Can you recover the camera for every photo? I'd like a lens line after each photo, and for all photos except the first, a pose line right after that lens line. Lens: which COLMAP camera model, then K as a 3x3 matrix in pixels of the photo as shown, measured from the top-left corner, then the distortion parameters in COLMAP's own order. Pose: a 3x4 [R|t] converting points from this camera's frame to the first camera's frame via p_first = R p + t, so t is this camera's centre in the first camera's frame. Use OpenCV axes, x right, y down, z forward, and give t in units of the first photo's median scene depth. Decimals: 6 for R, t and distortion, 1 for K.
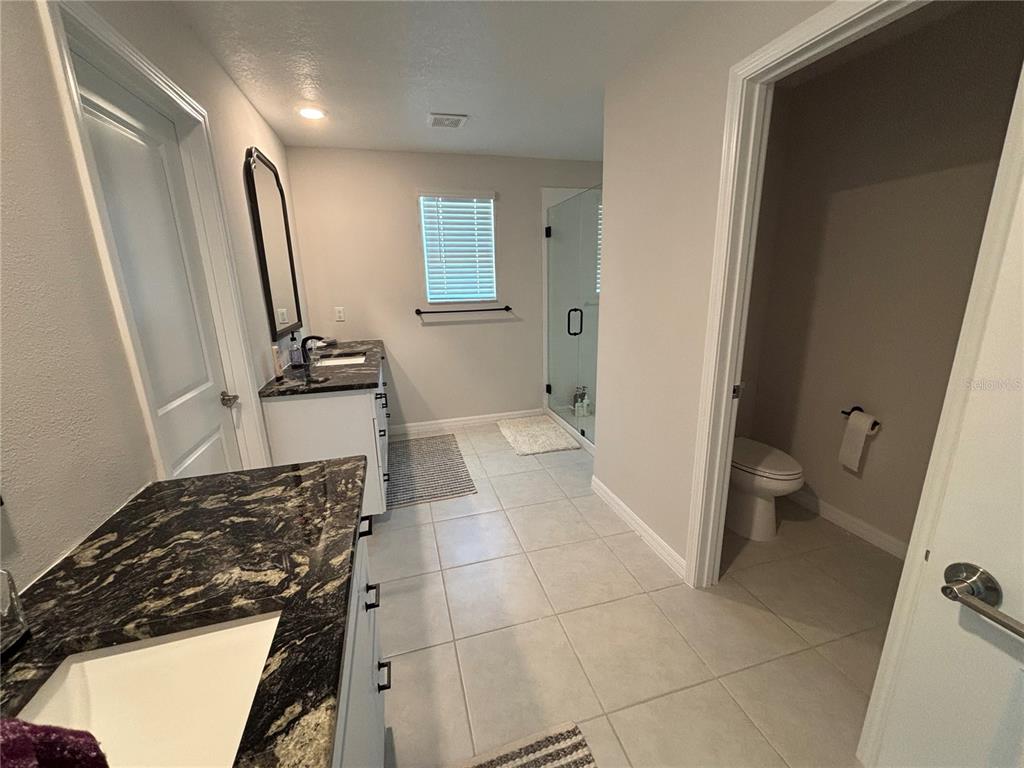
lens RADIAL K [[421.4, 0, 513.1], [0, 421.4, 382.9], [0, 0, 1]] dist [0.017460, -0.000909]
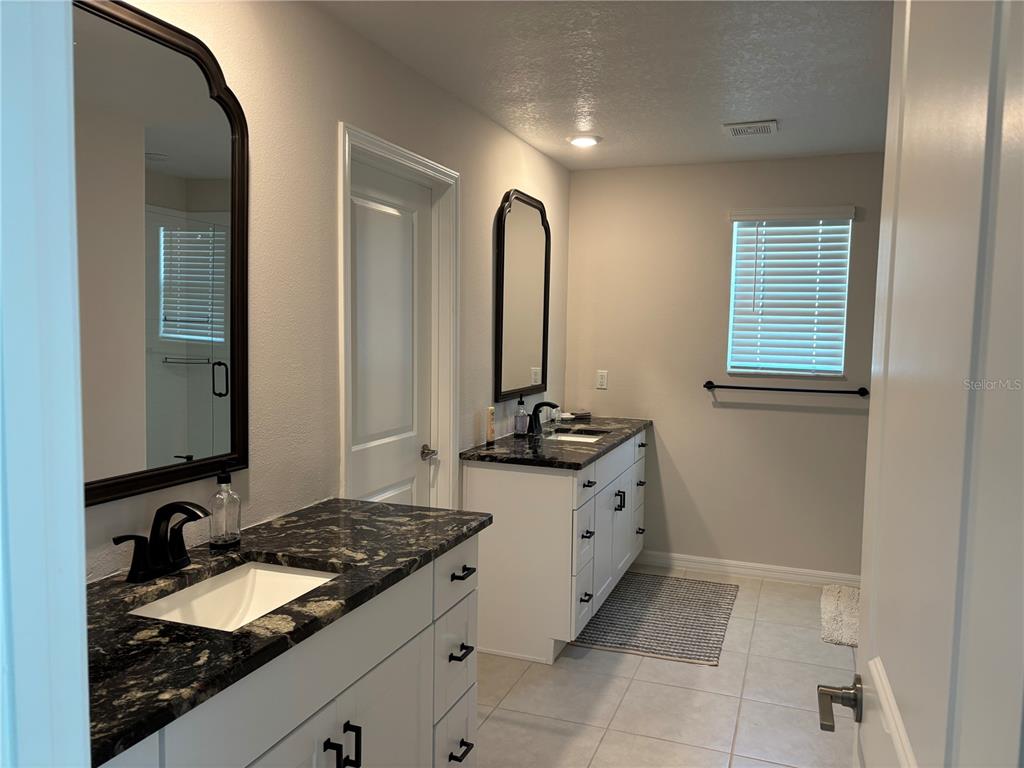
lens RADIAL K [[783.0, 0, 518.8], [0, 783.0, 390.2], [0, 0, 1]] dist [0.021211, -0.017345]
pose [[0.812079, 0.087048, -0.577019, 0.366975], [-0.181092, 0.977586, -0.107386, 0.039074], [0.554738, 0.191699, 0.809640, -0.243299]]
